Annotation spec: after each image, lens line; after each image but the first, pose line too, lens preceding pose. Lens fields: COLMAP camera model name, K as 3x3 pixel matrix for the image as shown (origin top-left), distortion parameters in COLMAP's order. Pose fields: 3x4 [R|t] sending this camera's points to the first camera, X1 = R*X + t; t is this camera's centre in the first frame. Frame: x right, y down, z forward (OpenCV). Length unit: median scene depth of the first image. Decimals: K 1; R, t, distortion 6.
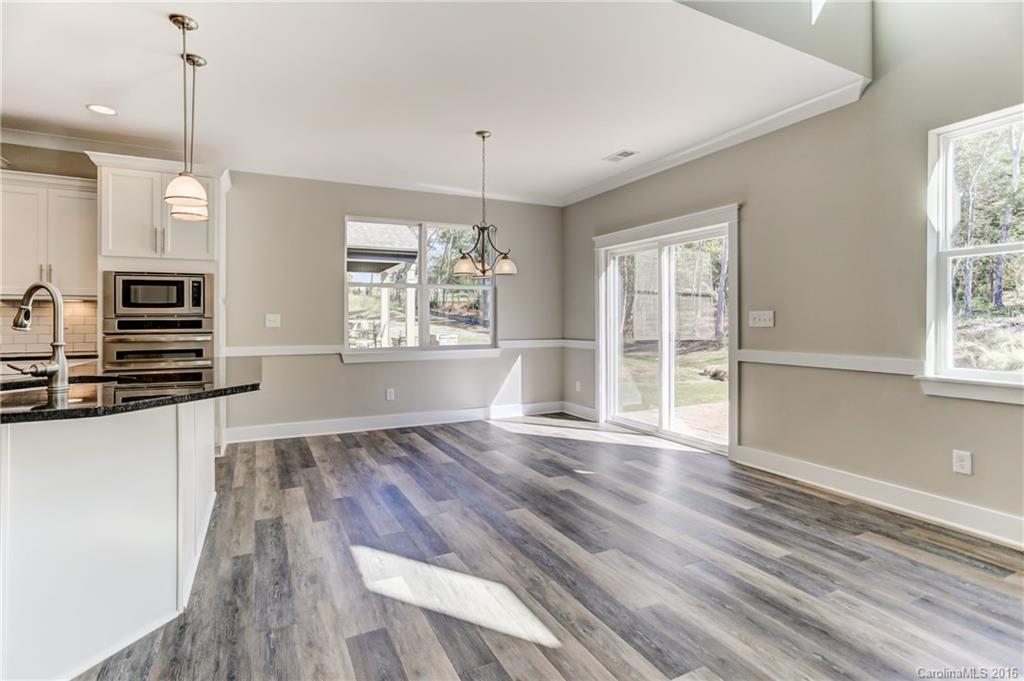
lens RADIAL K [[518.1, 0, 510.8], [0, 518.1, 320.6], [0, 0, 1]] dist [-0.025334, 0.001279]
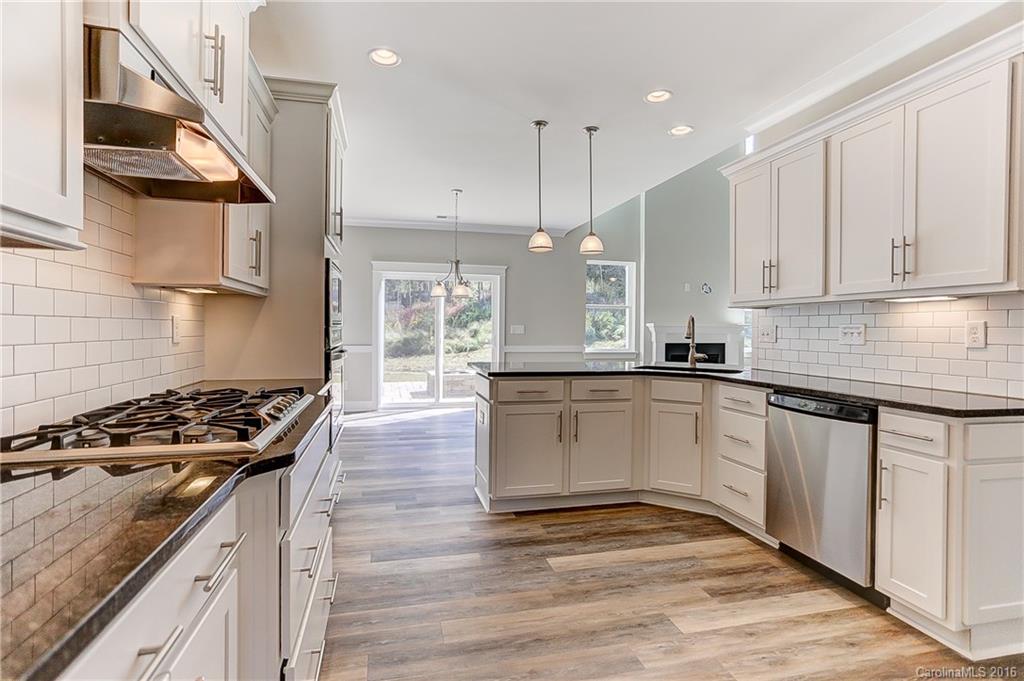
lens RADIAL K [[507.5, 0, 510.1], [0, 507.5, 334.1], [0, 0, 1]] dist [-0.052853, 0.029925]
pose [[0.219070, -0.008064, 0.975676, -1.380070], [-0.009090, 0.999906, 0.010306, -0.005647], [-0.975667, -0.011127, 0.218976, 0.594143]]
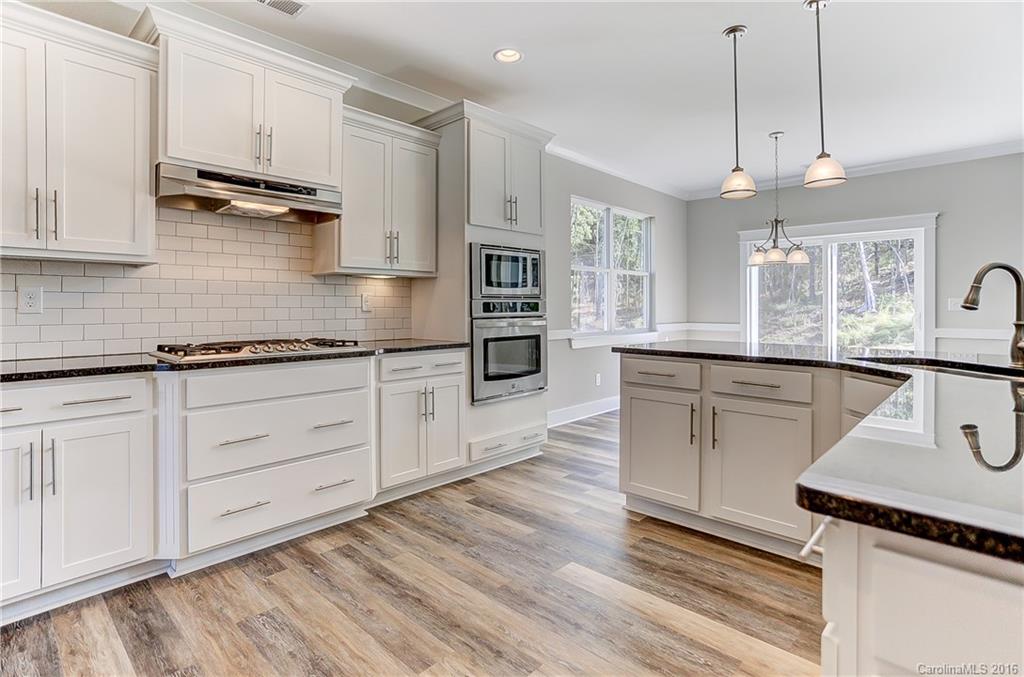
lens RADIAL K [[514.7, 0, 510.4], [0, 514.7, 309.8], [0, 0, 1]] dist [-0.047604, 0.031912]
pose [[0.938448, 0.001992, 0.345414, -1.005337], [-0.004156, 0.999976, 0.005525, 0.007513], [-0.345395, -0.006620, 0.938434, 0.188362]]
